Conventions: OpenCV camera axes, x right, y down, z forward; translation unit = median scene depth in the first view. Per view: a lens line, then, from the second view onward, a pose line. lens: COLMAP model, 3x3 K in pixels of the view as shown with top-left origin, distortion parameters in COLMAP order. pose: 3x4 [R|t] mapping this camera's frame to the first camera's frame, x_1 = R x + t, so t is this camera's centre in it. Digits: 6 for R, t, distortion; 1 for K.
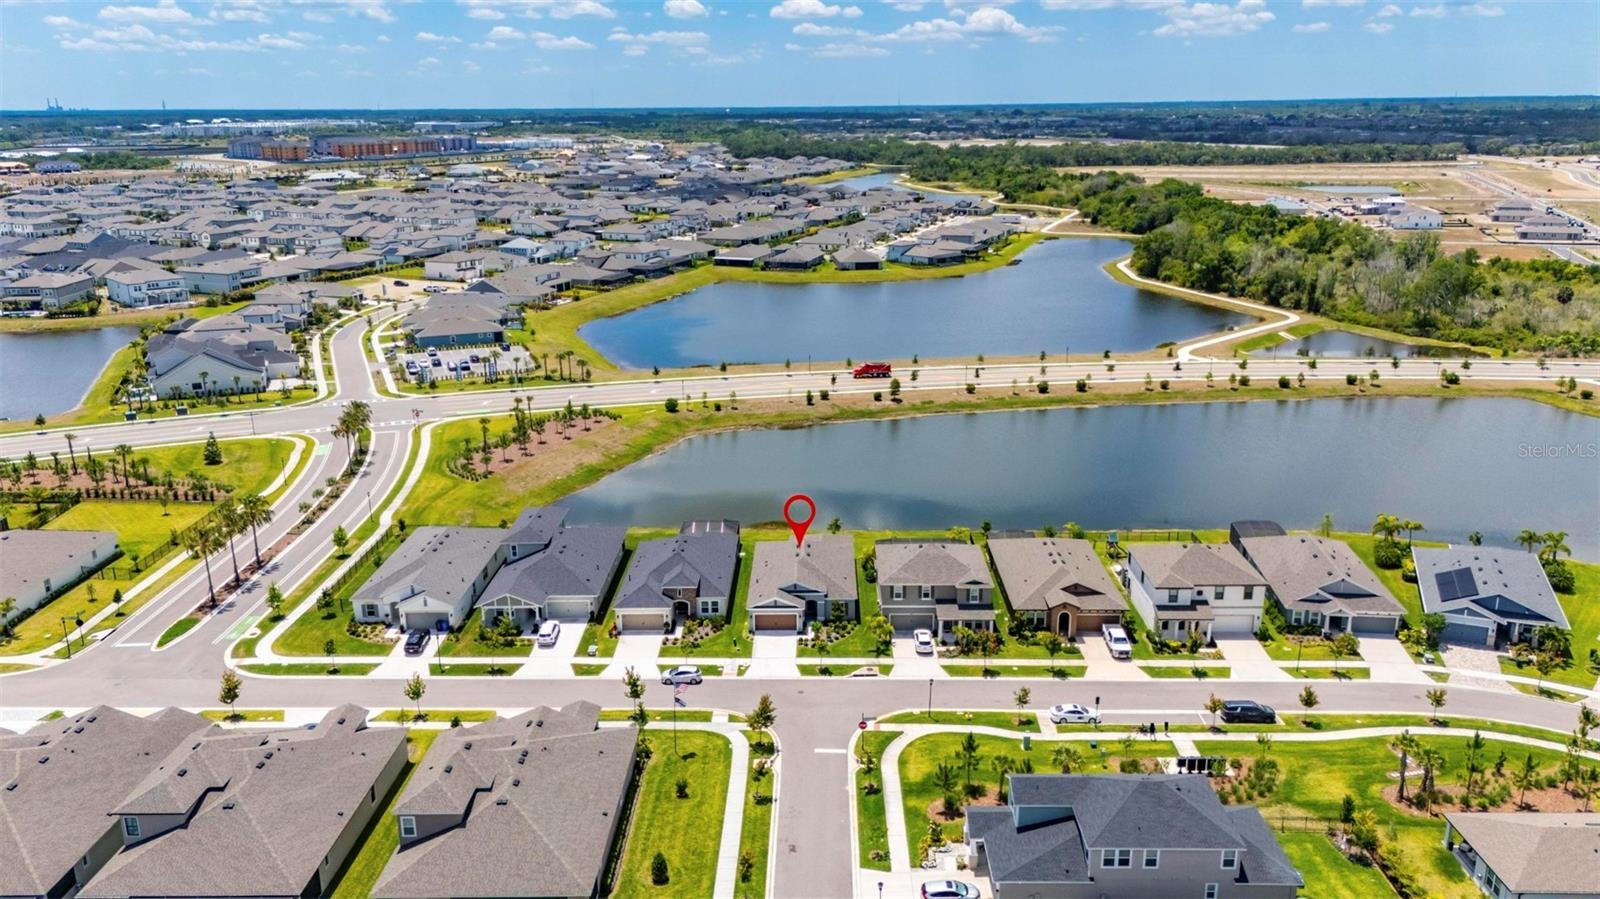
lens RADIAL K [[1170.3, 0, 804.3], [0, 1170.3, 452.0], [0, 0, 1]] dist [0.122415, -0.154858]
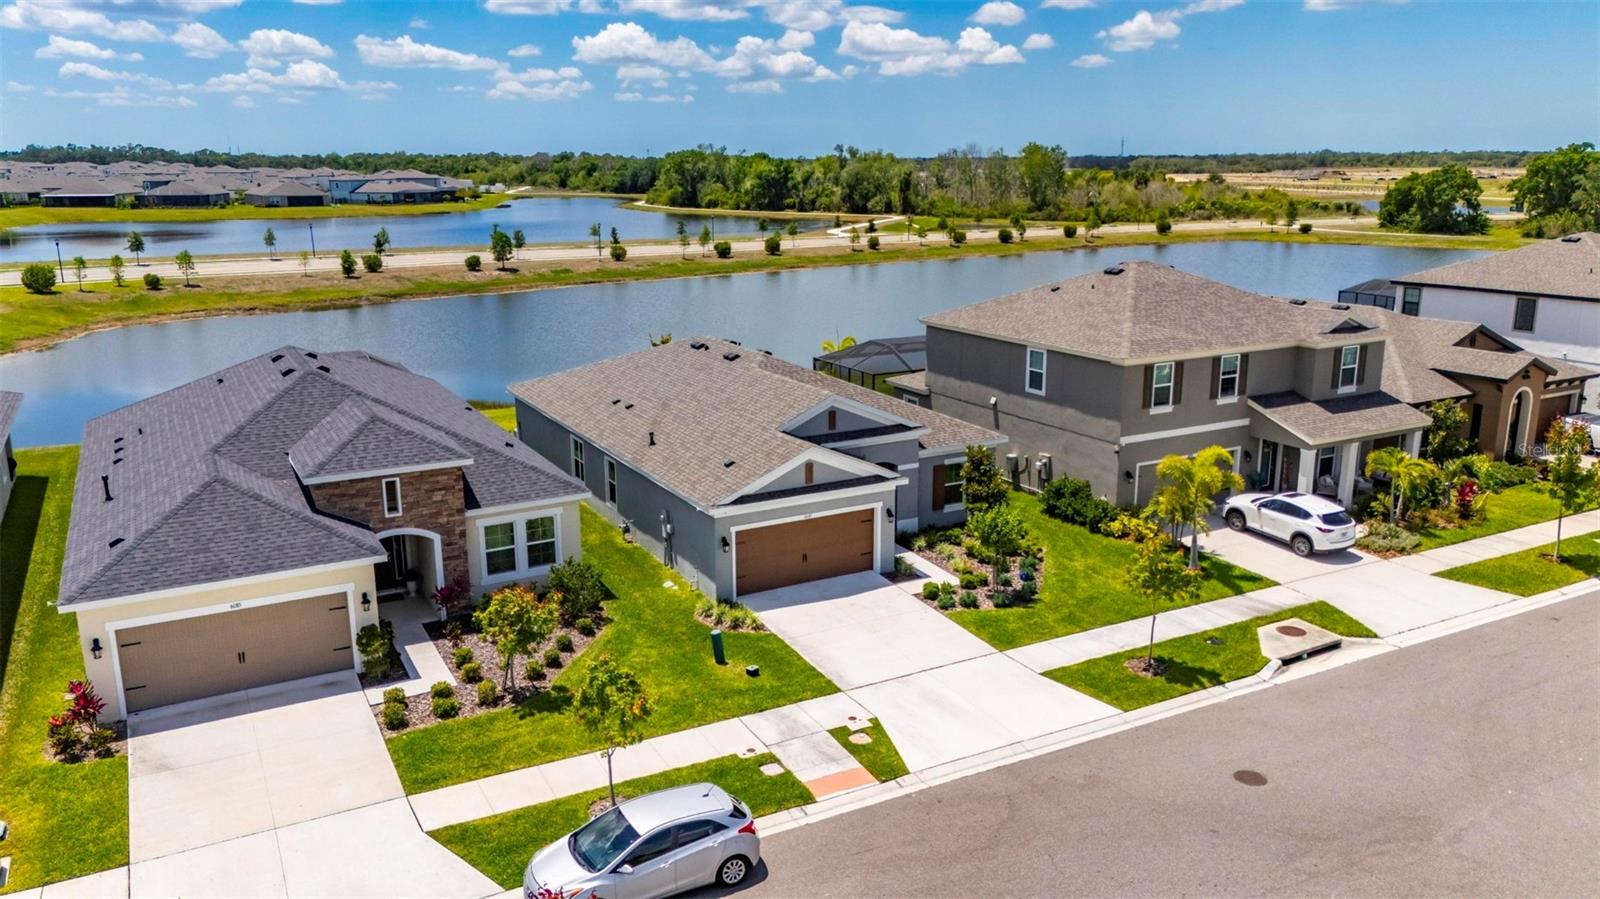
lens RADIAL K [[1173.8, 0, 808.0], [0, 1173.8, 448.2], [0, 0, 1]] dist [0.082374, -0.088755]
pose [[0.867574, -0.111565, 0.484632, -0.149627], [0.136253, 0.990547, -0.015887, 0.127804], [-0.478278, 0.079815, 0.874574, 0.777036]]
